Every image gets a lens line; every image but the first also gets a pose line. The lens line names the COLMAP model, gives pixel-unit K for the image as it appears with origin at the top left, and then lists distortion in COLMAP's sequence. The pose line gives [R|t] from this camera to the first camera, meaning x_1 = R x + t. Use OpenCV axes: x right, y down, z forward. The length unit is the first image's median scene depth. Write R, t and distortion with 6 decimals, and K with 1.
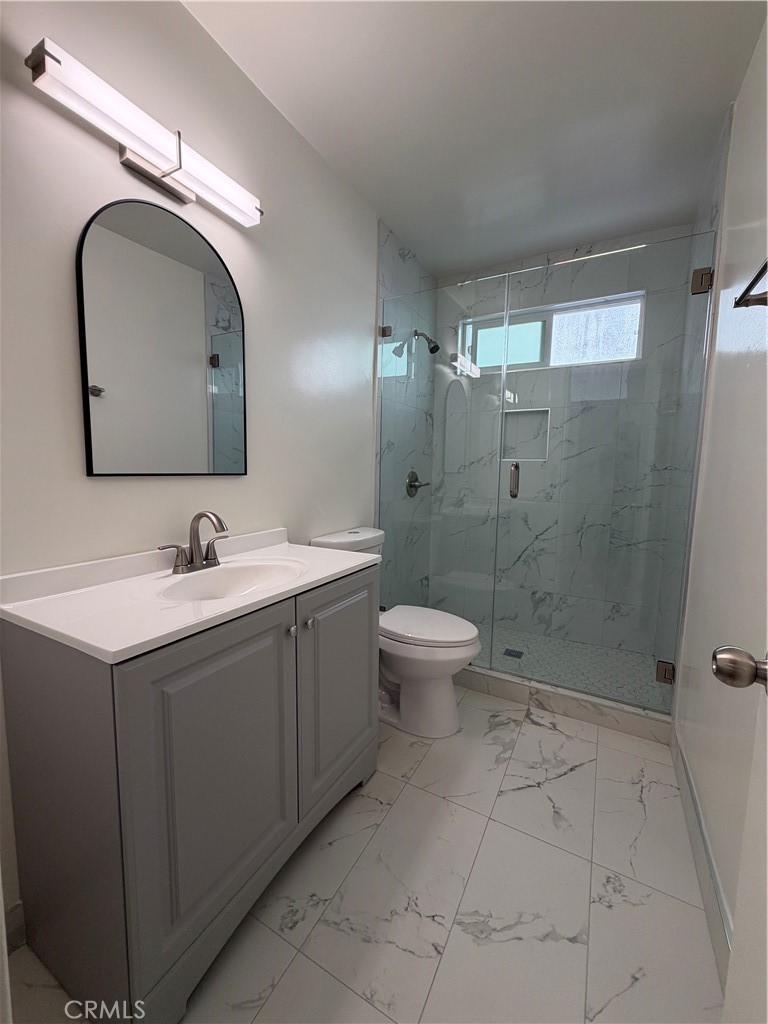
lens RADIAL K [[408.0, 0, 383.8], [0, 408.0, 511.3], [0, 0, 1]] dist [-0.001233, 0.000747]
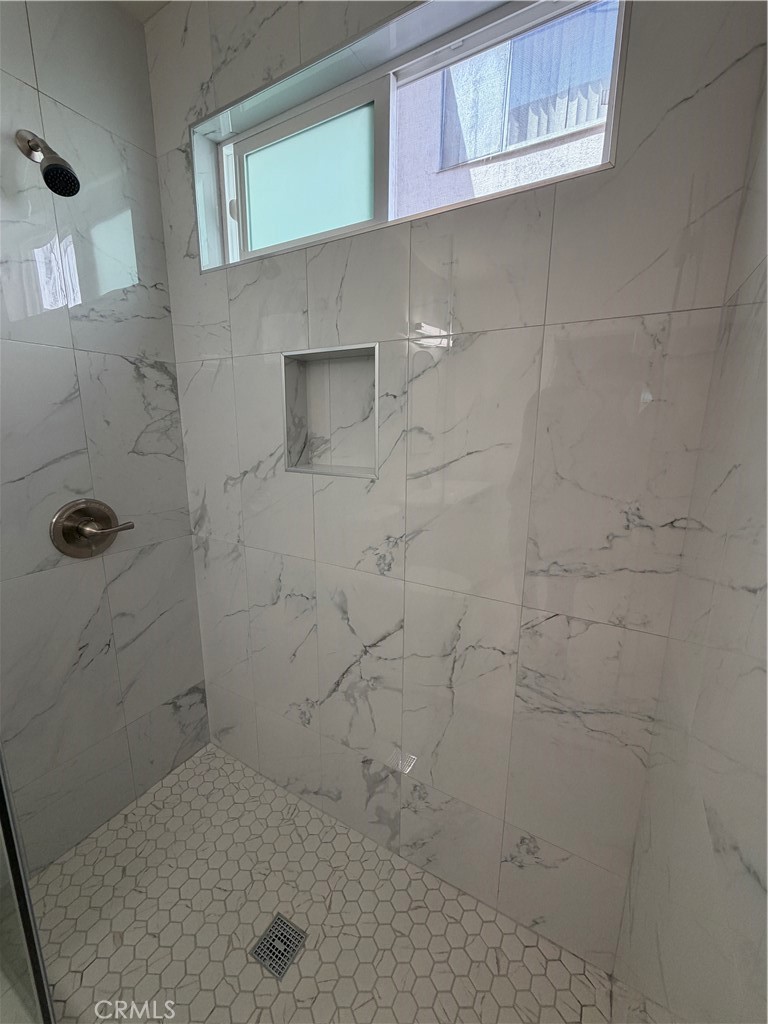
lens RADIAL K [[408.0, 0, 385.5], [0, 408.0, 511.8], [0, 0, 1]] dist [-0.001233, 0.000747]
pose [[0.999617, 0.000801, -0.027666, 0.405713], [0.001936, 0.995110, 0.098758, -0.126429], [0.027610, -0.098774, 0.994727, 0.576501]]
